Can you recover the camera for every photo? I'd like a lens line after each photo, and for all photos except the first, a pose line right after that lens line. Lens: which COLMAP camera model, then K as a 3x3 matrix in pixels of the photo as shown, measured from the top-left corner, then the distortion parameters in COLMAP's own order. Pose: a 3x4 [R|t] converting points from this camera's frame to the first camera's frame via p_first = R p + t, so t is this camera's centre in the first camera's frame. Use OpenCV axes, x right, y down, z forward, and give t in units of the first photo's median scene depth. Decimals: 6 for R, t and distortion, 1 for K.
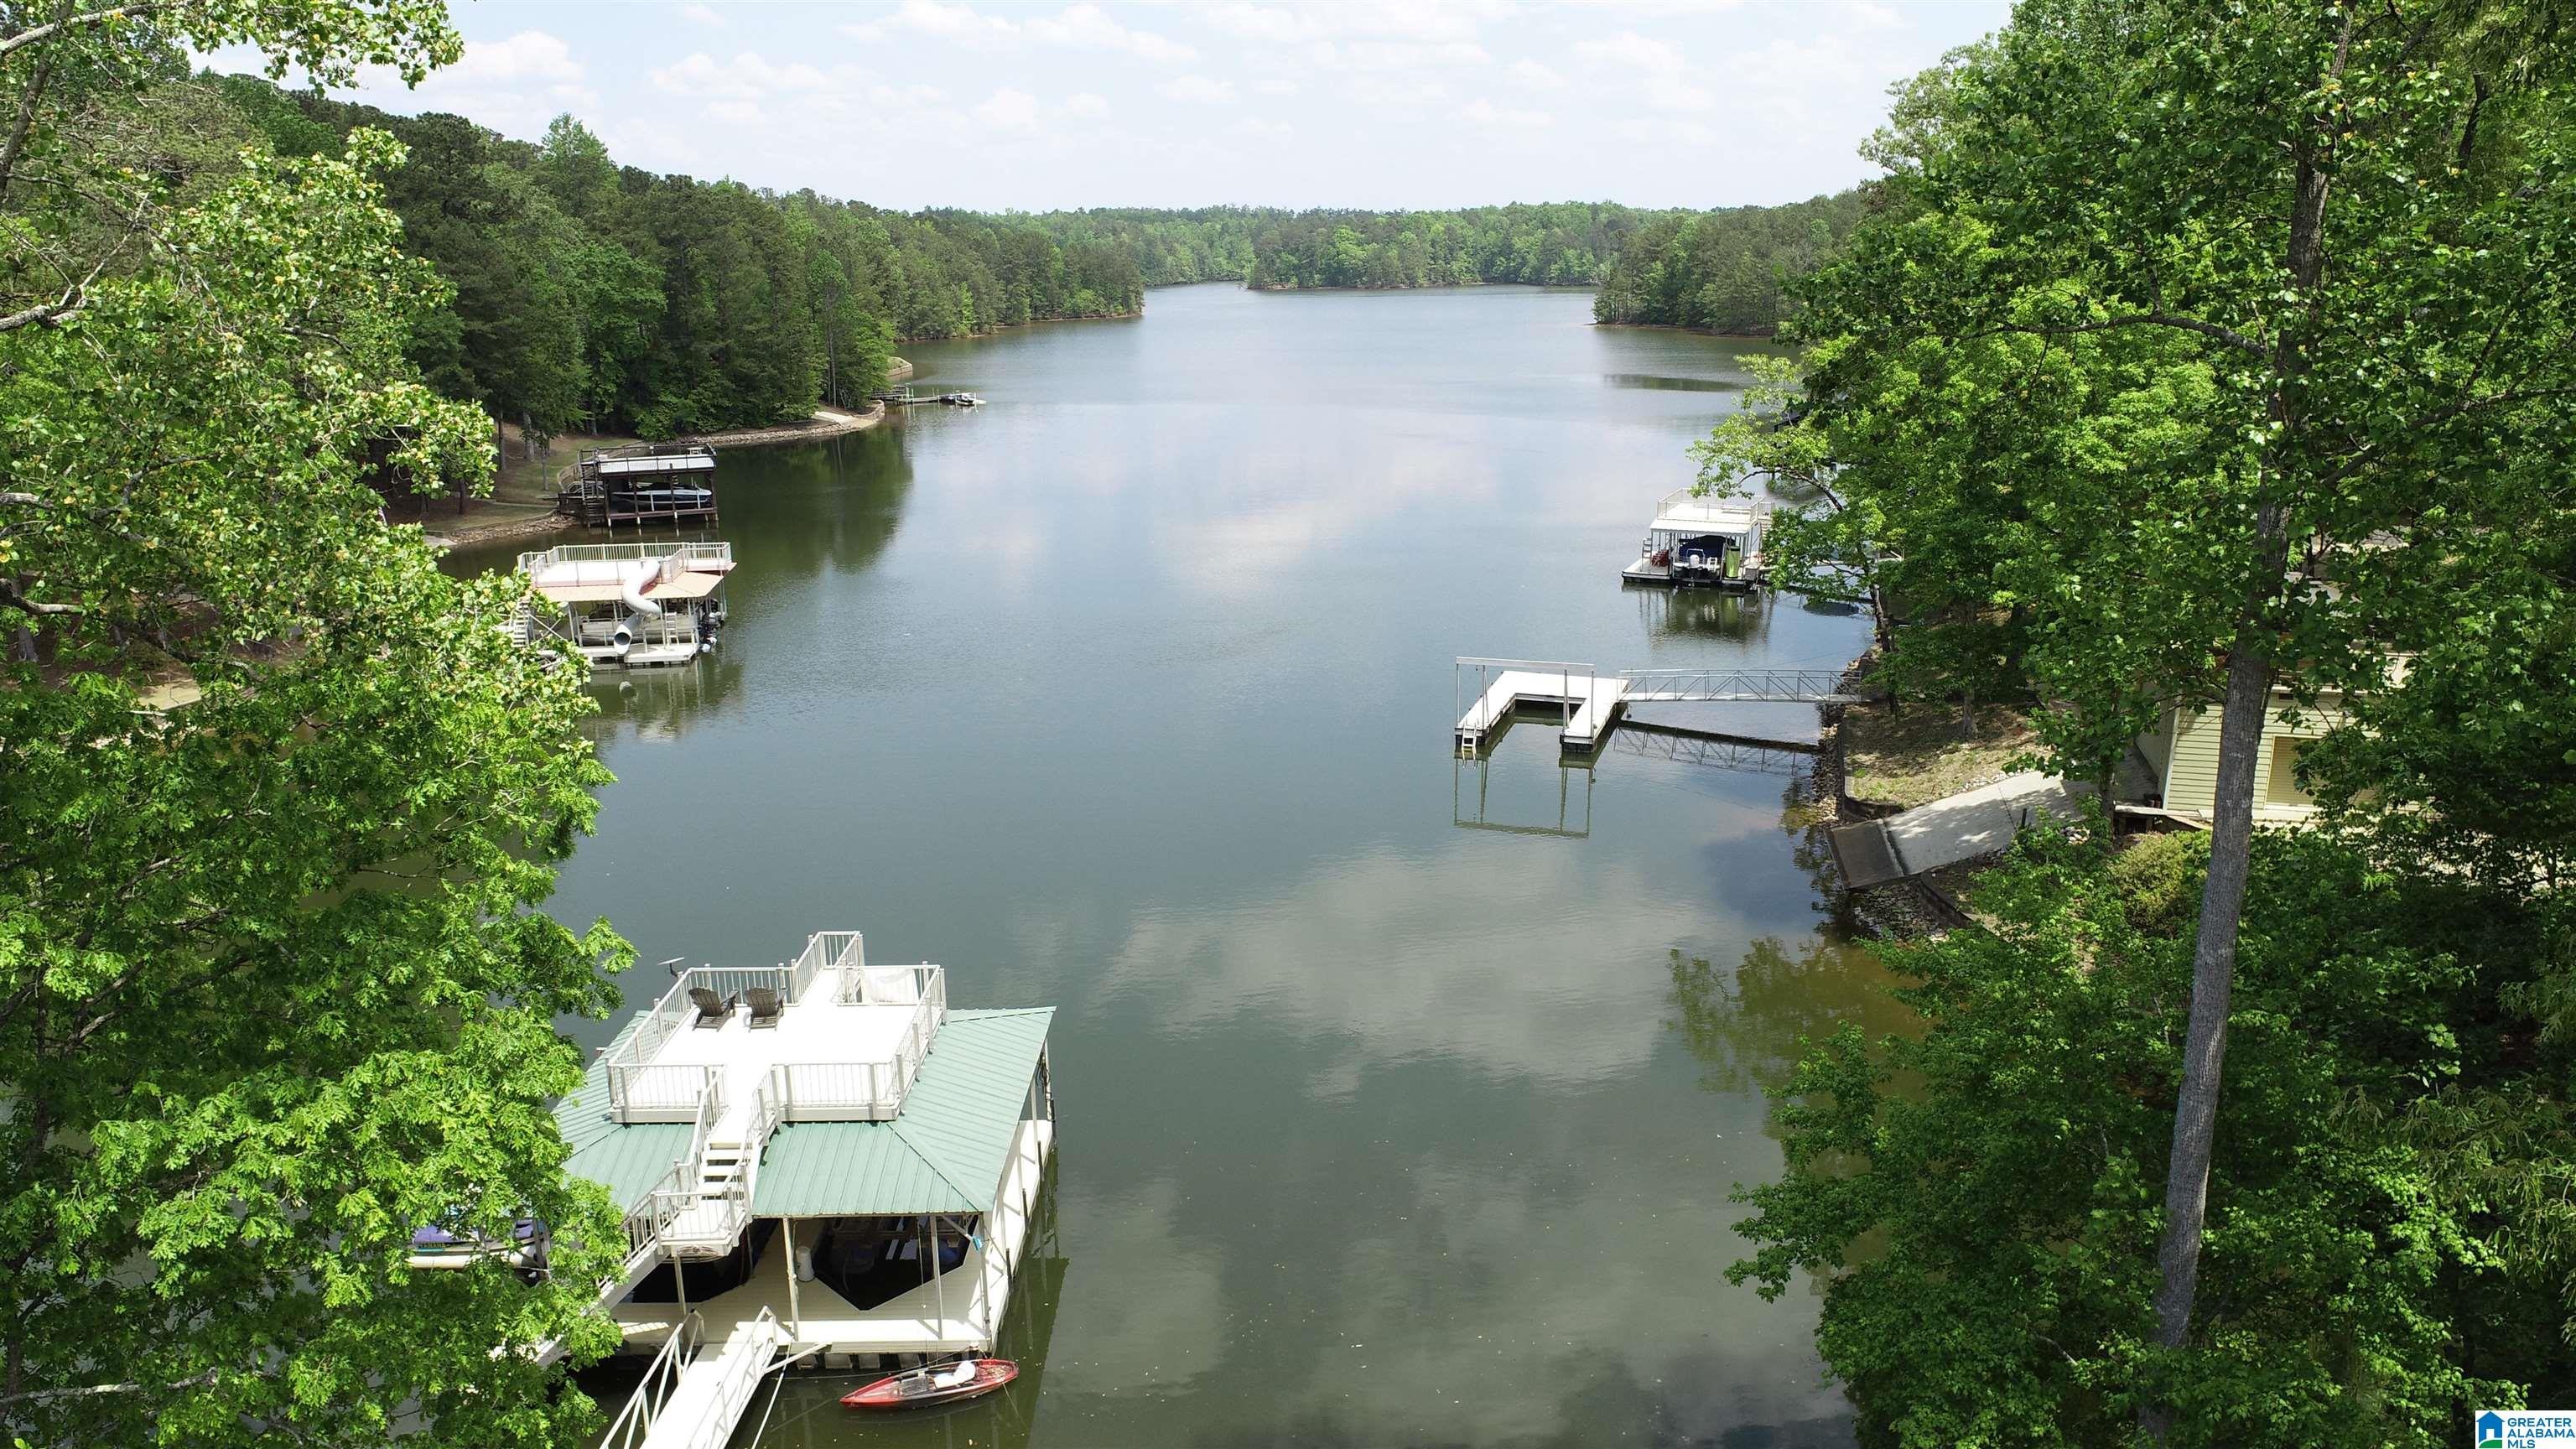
lens RADIAL K [[1745.6, 0, 1277.2], [0, 1745.6, 726.3], [0, 0, 1]] dist [-0.009045, -0.002899]
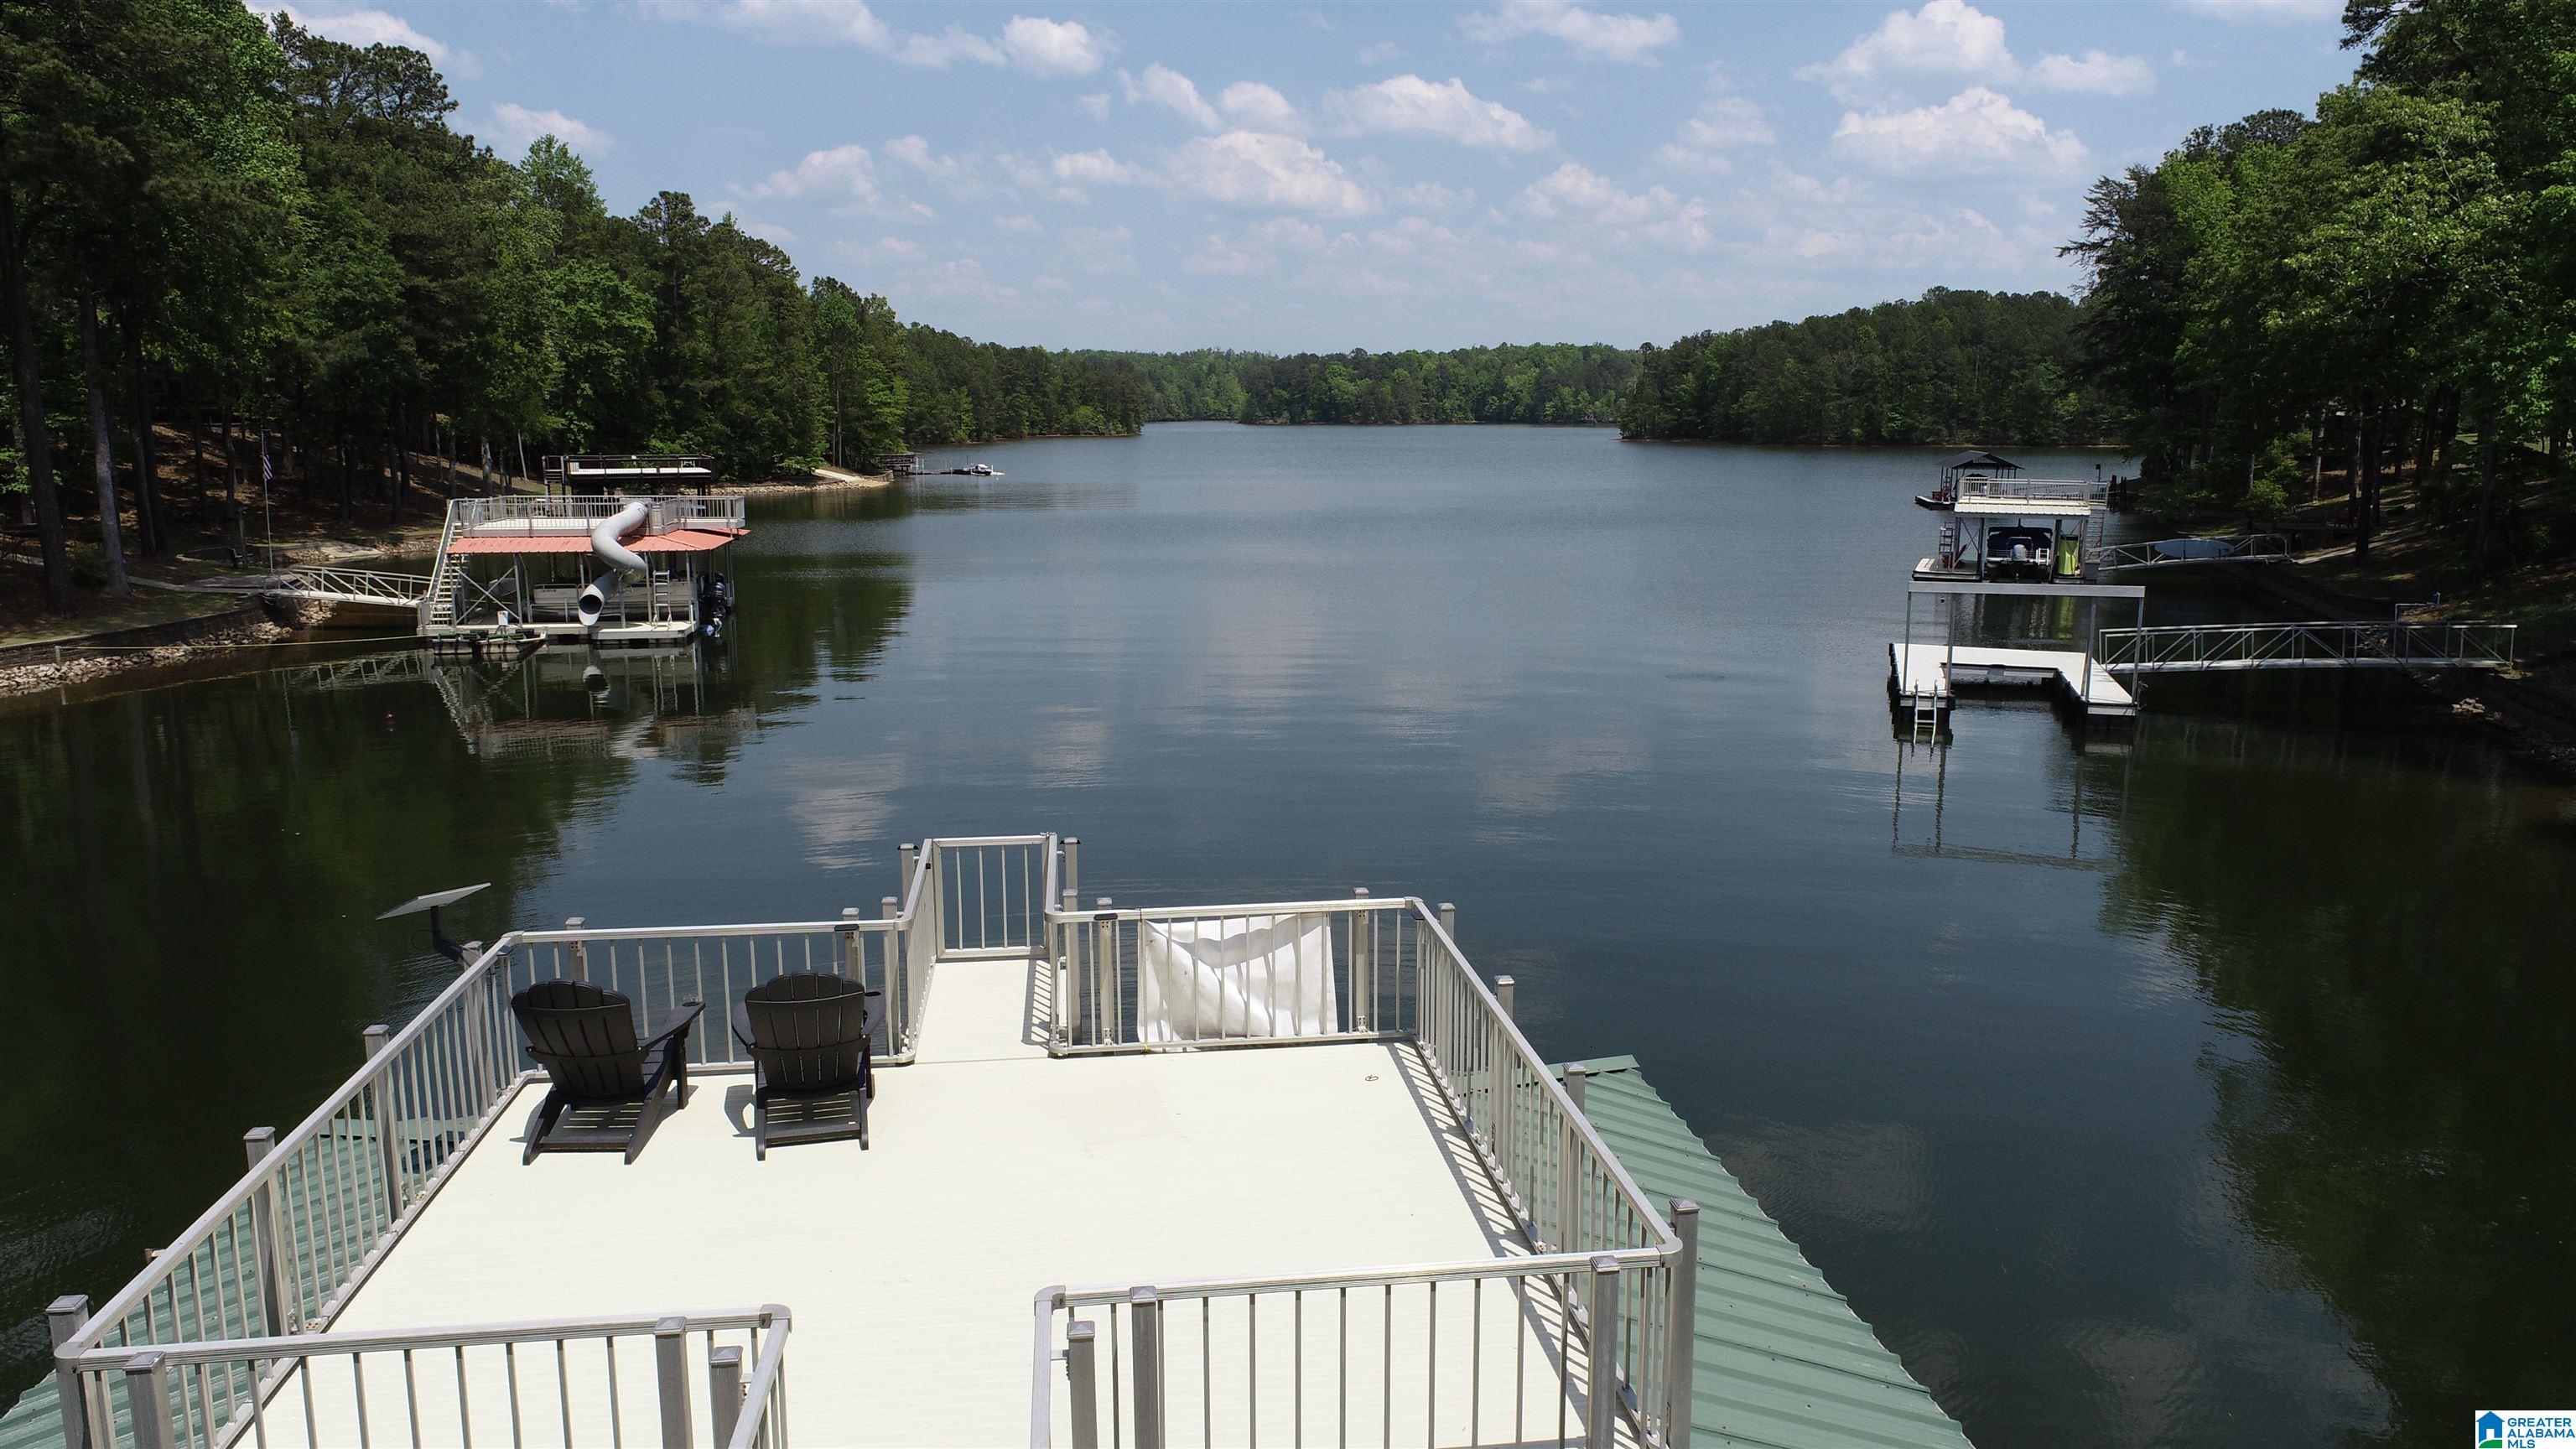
lens RADIAL K [[1750.8, 0, 1279.2], [0, 1750.8, 694.6], [0, 0, 1]] dist [0.020882, 0.001501]
pose [[0.999765, 0.012702, 0.017550, -0.045650], [-0.010840, 0.994682, -0.102422, 0.022913], [-0.018758, 0.102207, 0.994586, 0.121876]]
